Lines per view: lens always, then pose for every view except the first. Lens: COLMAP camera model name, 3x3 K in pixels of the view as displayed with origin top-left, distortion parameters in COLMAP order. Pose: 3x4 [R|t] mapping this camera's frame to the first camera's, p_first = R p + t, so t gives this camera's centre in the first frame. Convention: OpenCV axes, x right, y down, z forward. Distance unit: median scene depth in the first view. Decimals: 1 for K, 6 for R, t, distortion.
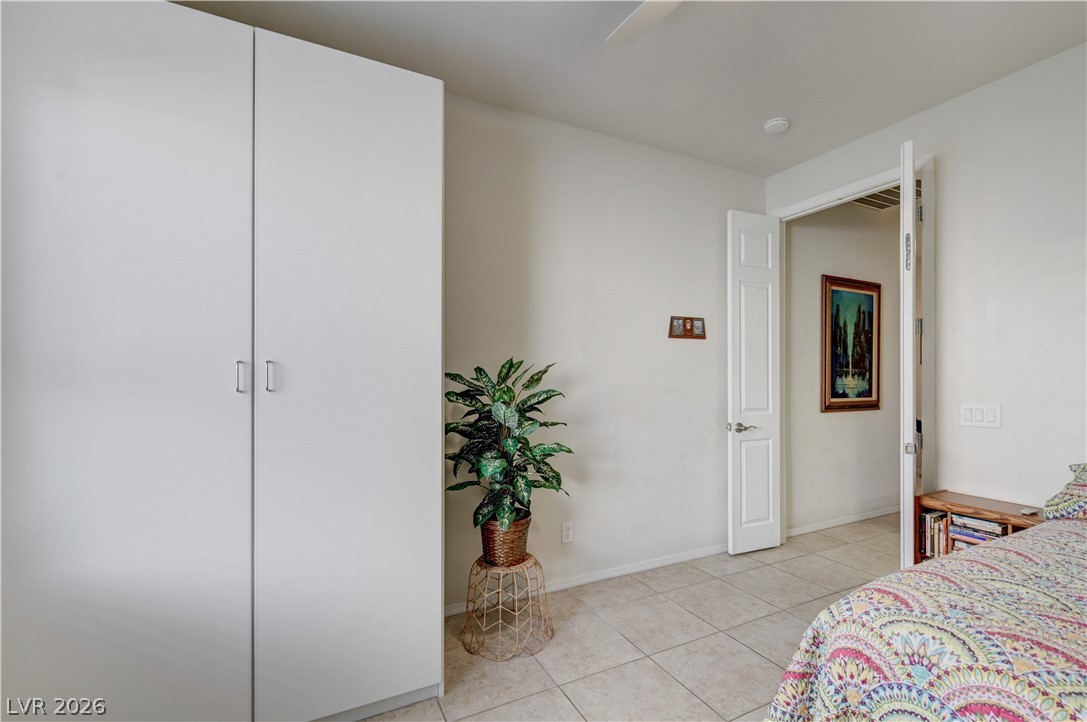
lens RADIAL K [[480.4, 0, 548.5], [0, 480.4, 371.4], [0, 0, 1]] dist [-0.001332, -0.000089]
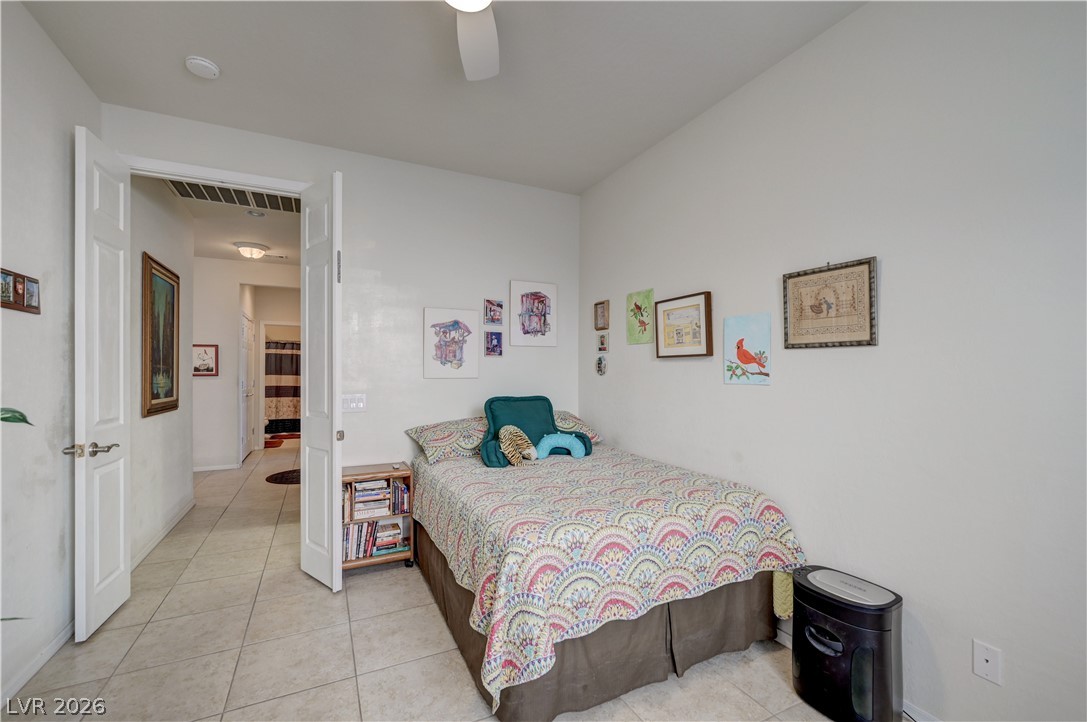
lens RADIAL K [[459.6, 0, 551.6], [0, 459.6, 367.3], [0, 0, 1]] dist [-0.001057, -0.000203]
pose [[0.003044, 0.009112, 0.999954, -0.302986], [-0.006355, 0.999938, -0.009093, 0.001632], [-0.999975, -0.006327, 0.003101, 0.404633]]
